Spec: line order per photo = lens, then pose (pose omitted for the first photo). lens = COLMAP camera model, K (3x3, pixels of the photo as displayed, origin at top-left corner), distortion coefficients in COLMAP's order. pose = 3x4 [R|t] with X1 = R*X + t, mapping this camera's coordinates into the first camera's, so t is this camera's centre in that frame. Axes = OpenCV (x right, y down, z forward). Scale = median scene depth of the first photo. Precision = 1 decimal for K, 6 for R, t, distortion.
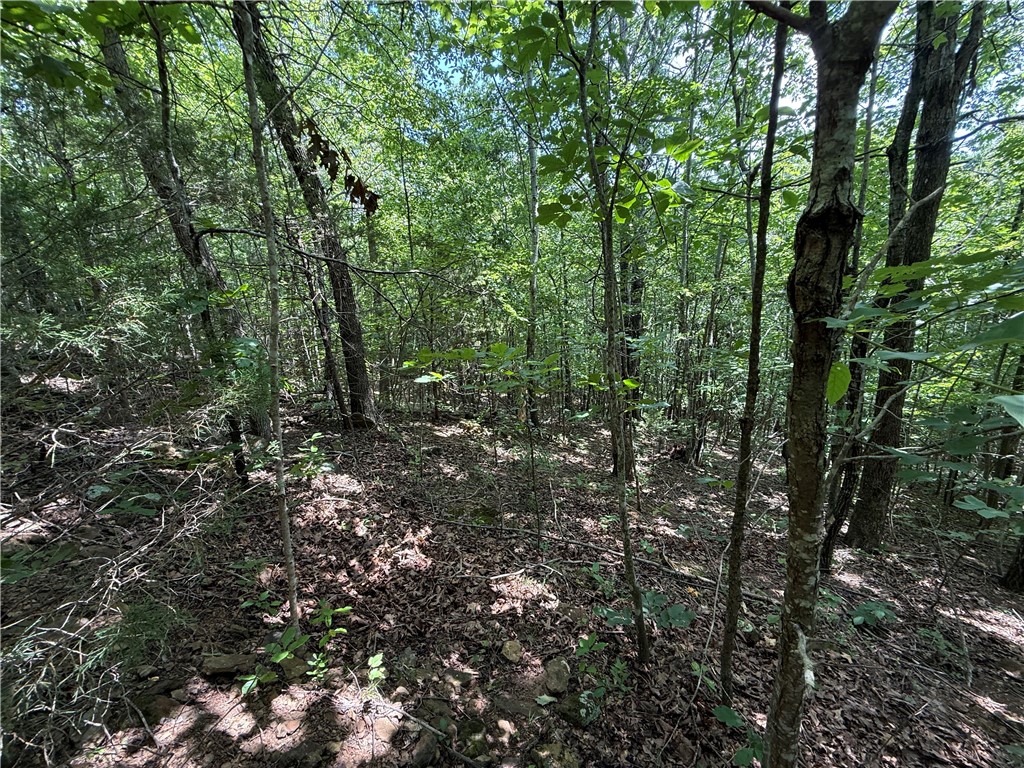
lens RADIAL K [[408.8, 0, 511.2], [0, 408.8, 384.8], [0, 0, 1]] dist [0.000220, 0.000241]
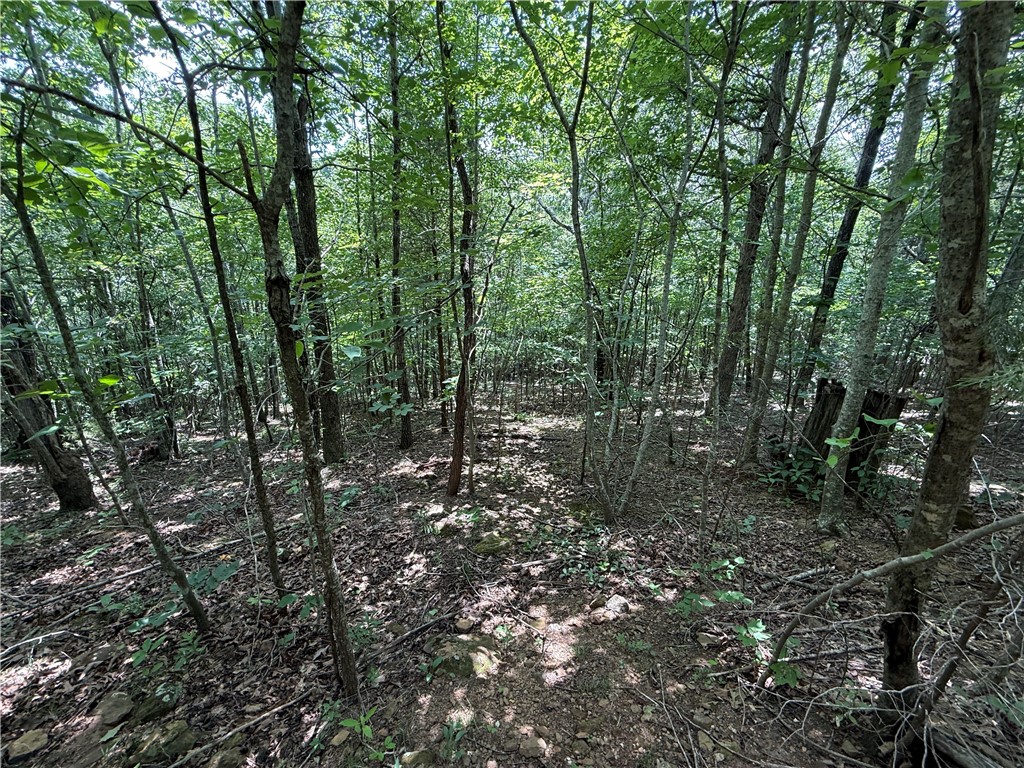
lens RADIAL K [[408.8, 0, 511.7], [0, 408.8, 384.8], [0, 0, 1]] dist [0.000220, 0.000241]
pose [[0.367515, -0.233146, 0.900320, -0.142251], [0.169375, 0.968657, 0.181702, -0.005645], [-0.914464, 0.085713, 0.395485, -0.158443]]
